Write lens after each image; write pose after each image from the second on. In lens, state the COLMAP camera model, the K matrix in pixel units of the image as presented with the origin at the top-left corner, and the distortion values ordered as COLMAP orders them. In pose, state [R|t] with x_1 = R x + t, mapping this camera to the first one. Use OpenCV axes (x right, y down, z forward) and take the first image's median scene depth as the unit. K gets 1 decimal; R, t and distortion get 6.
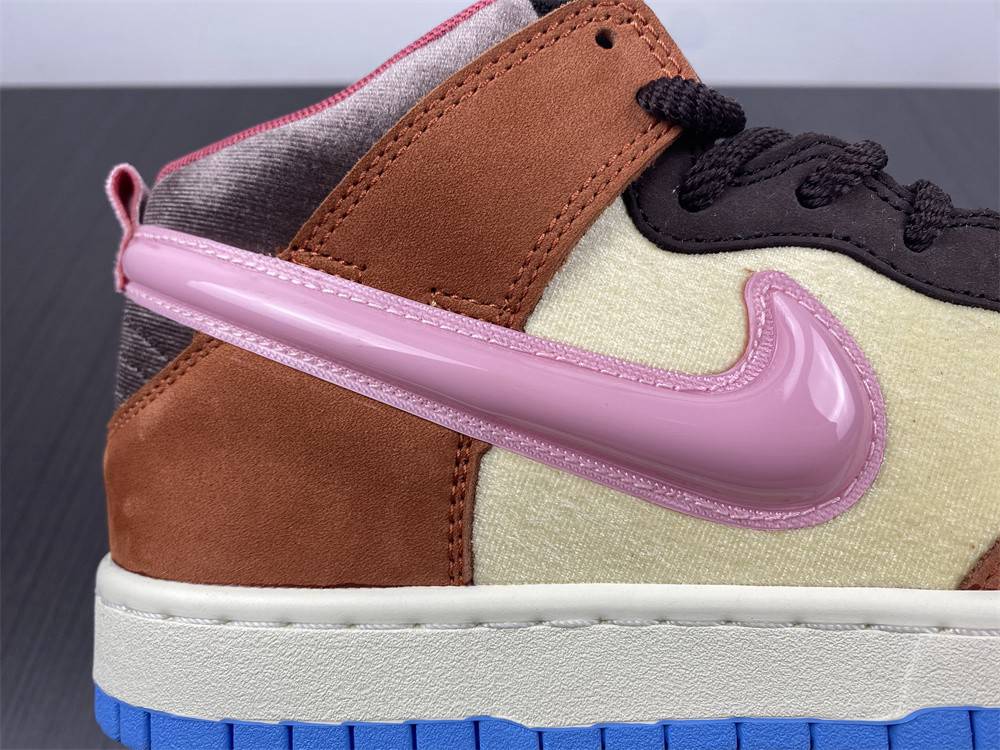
lens RADIAL K [[759.1, 0, 498.9], [0, 759.1, 374.4], [0, 0, 1]] dist [-0.001995, -0.009876]
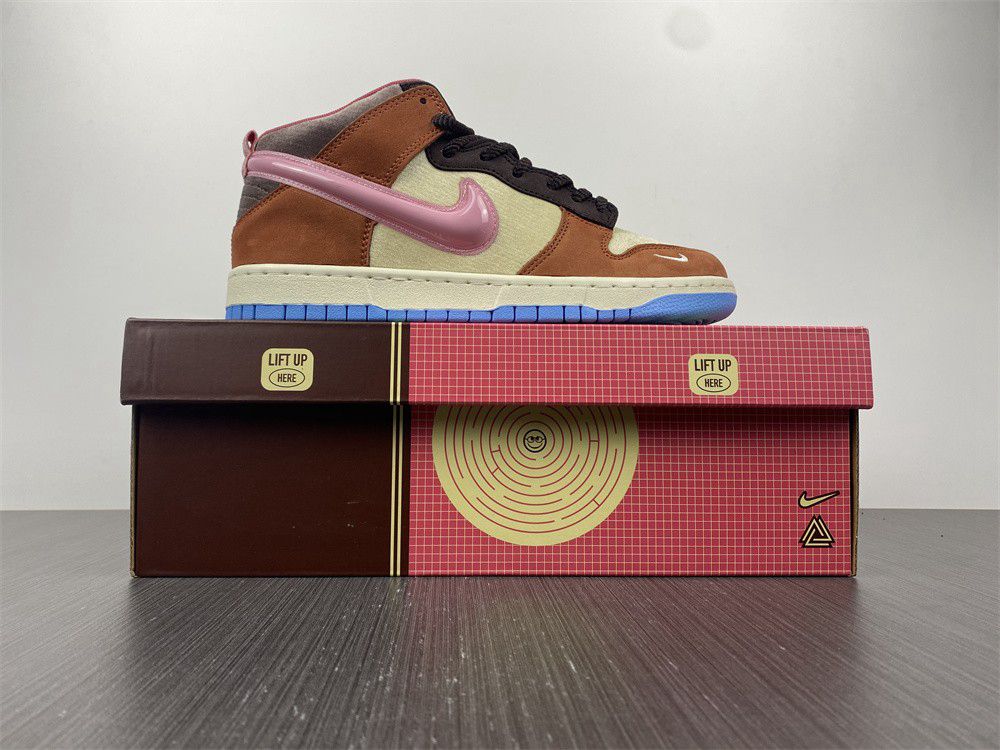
lens RADIAL K [[759.1, 0, 500.5], [0, 759.1, 377.1], [0, 0, 1]] dist [-0.001995, -0.009876]
pose [[0.989238, 0.065394, 0.130889, 0.124013], [-0.059890, 0.997165, -0.045565, 0.847184], [-0.133498, 0.037236, 0.990349, -2.179925]]
